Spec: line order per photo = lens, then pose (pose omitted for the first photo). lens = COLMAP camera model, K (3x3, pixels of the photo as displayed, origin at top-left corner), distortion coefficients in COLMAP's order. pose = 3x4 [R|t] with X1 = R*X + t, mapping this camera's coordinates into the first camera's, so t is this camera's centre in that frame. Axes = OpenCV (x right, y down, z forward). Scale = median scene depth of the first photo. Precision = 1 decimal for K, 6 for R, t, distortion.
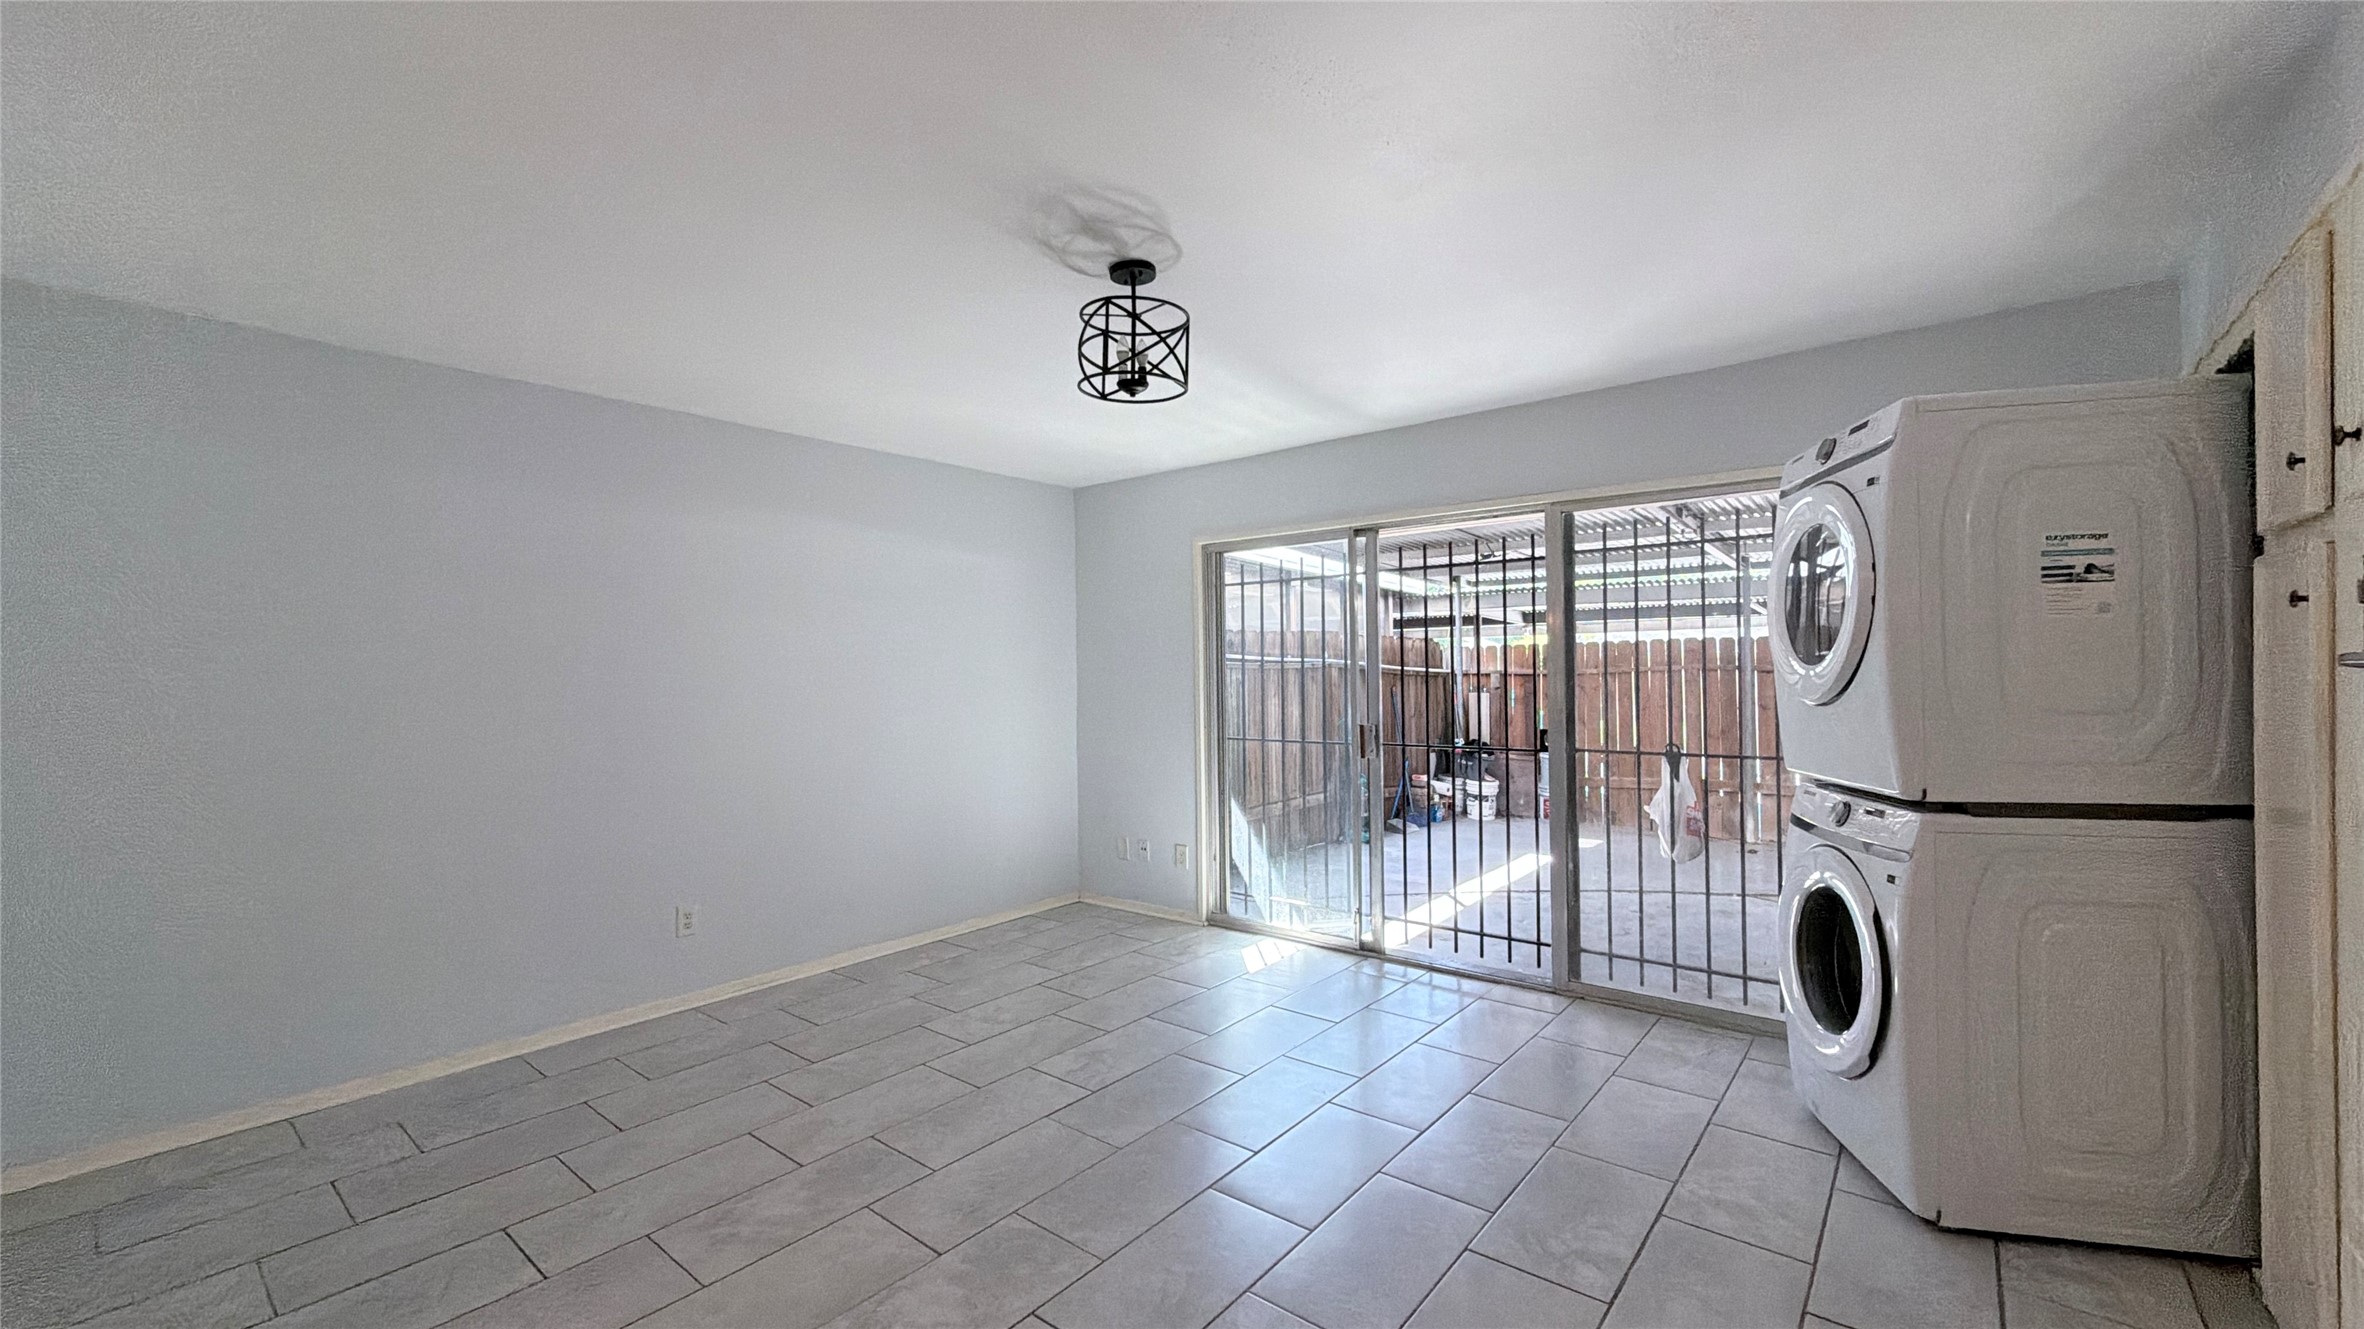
lens RADIAL K [[941.6, 0, 1182.0], [0, 941.6, 664.5], [0, 0, 1]] dist [0.000079, 0.000109]
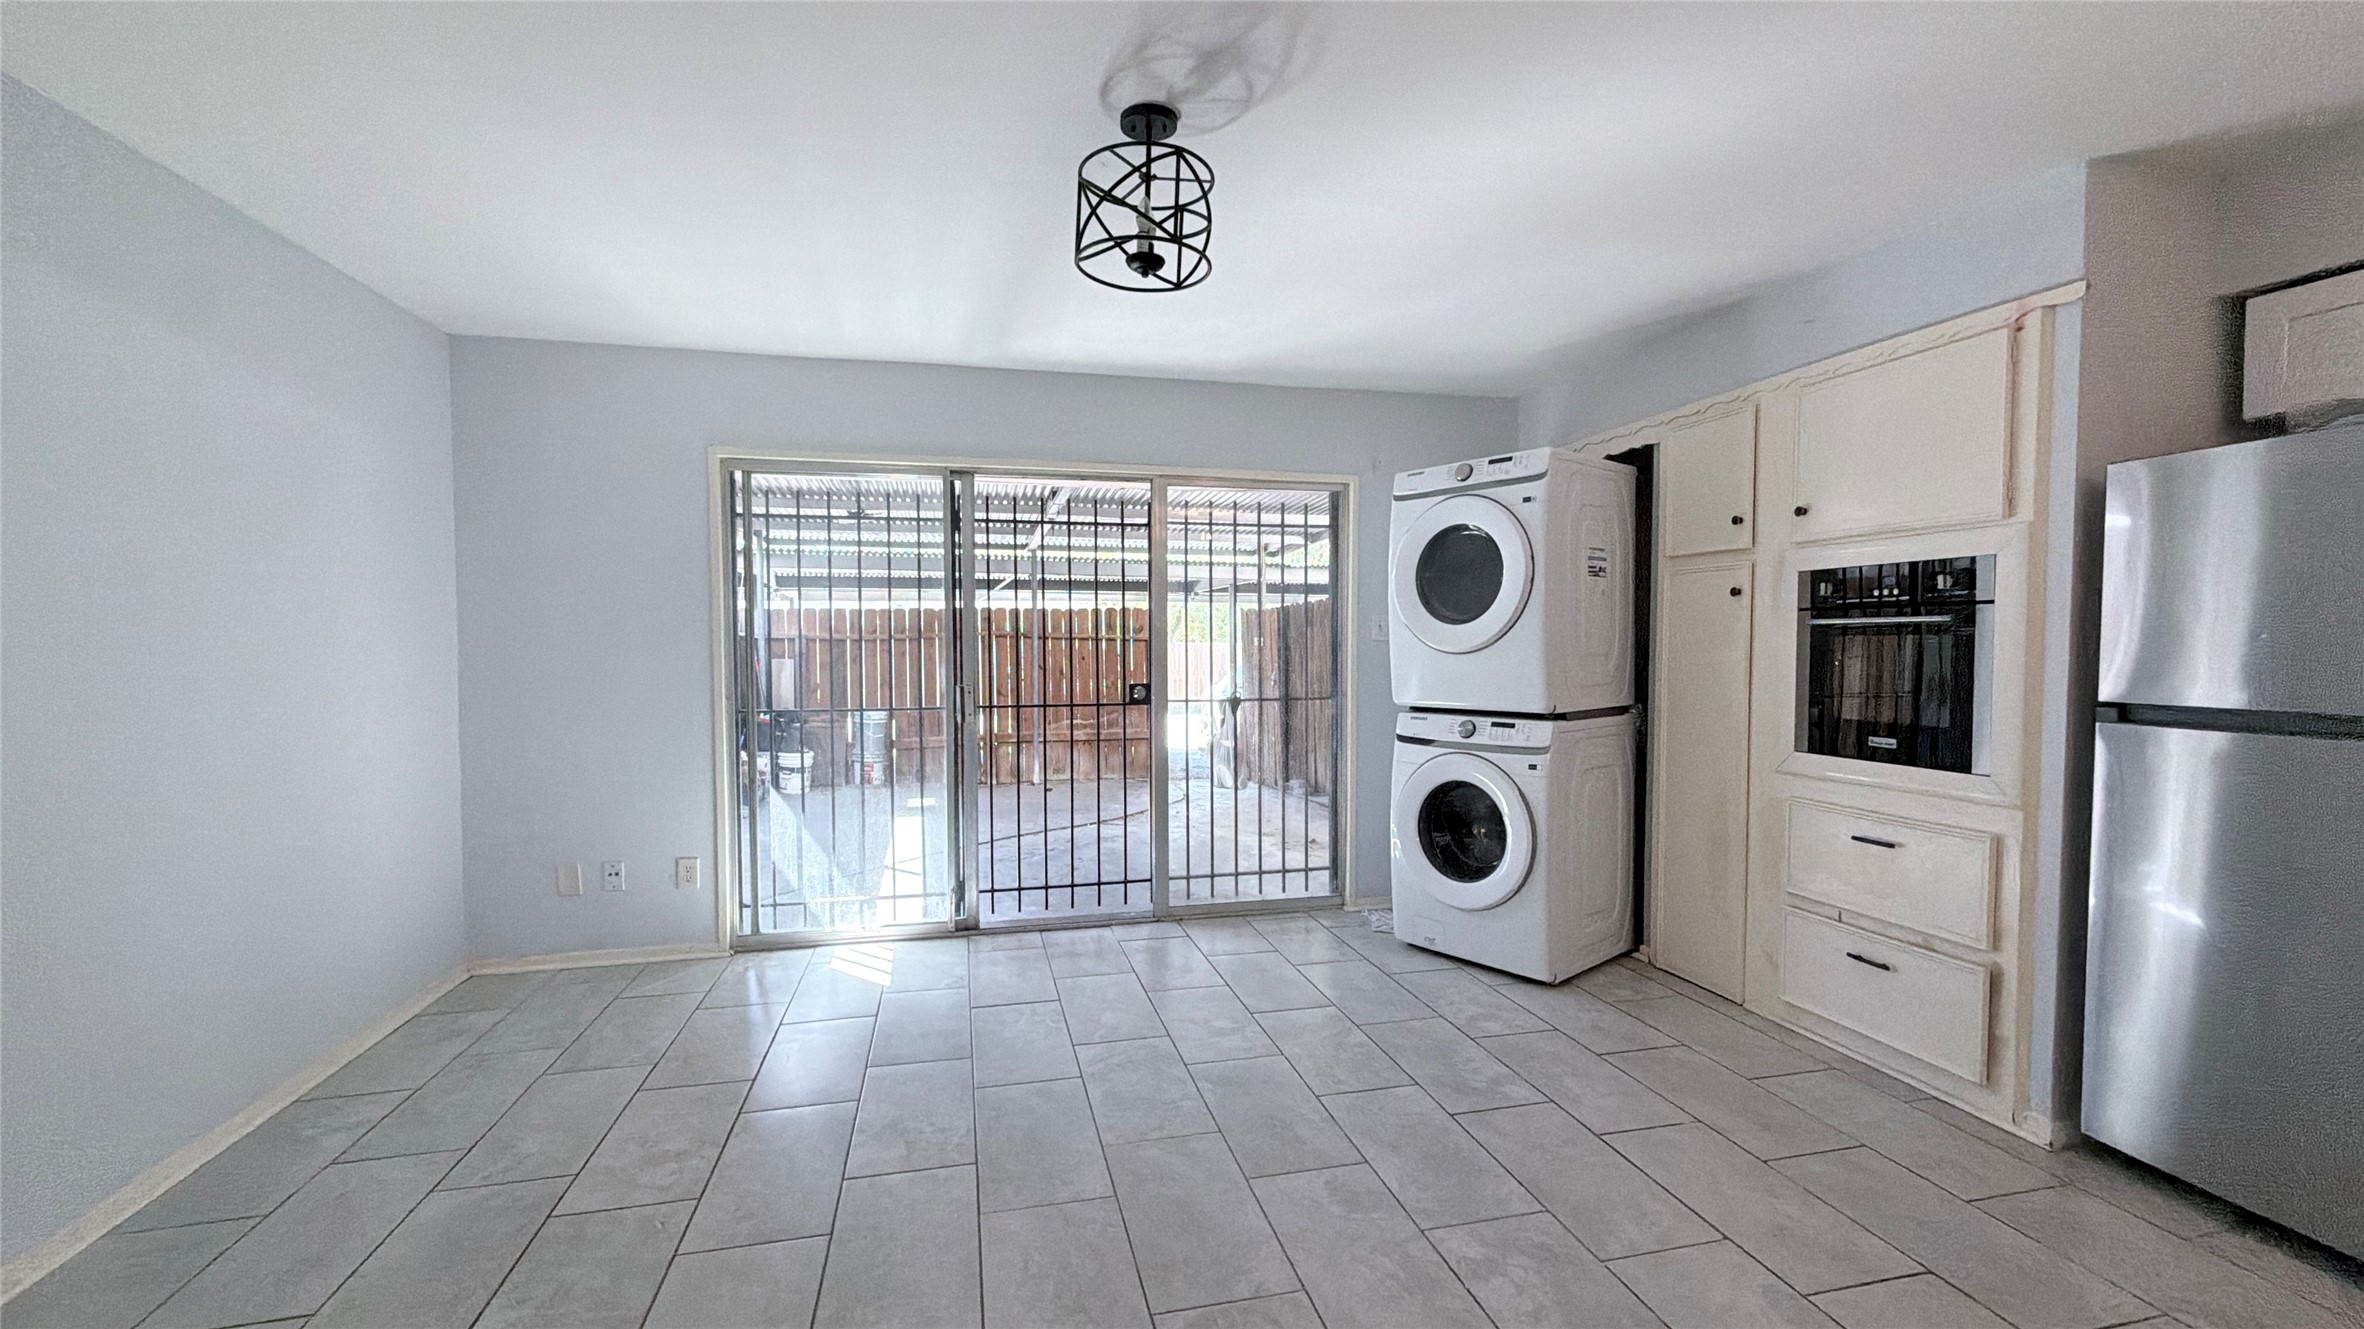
lens RADIAL K [[936.9, 0, 1177.8], [0, 936.9, 669.5], [0, 0, 1]] dist [0.000725, -0.000092]
pose [[0.612190, -0.018235, 0.790500, -0.417622], [-0.011746, 0.999414, 0.032150, 0.016414], [-0.790623, -0.028967, 0.611617, 0.290651]]
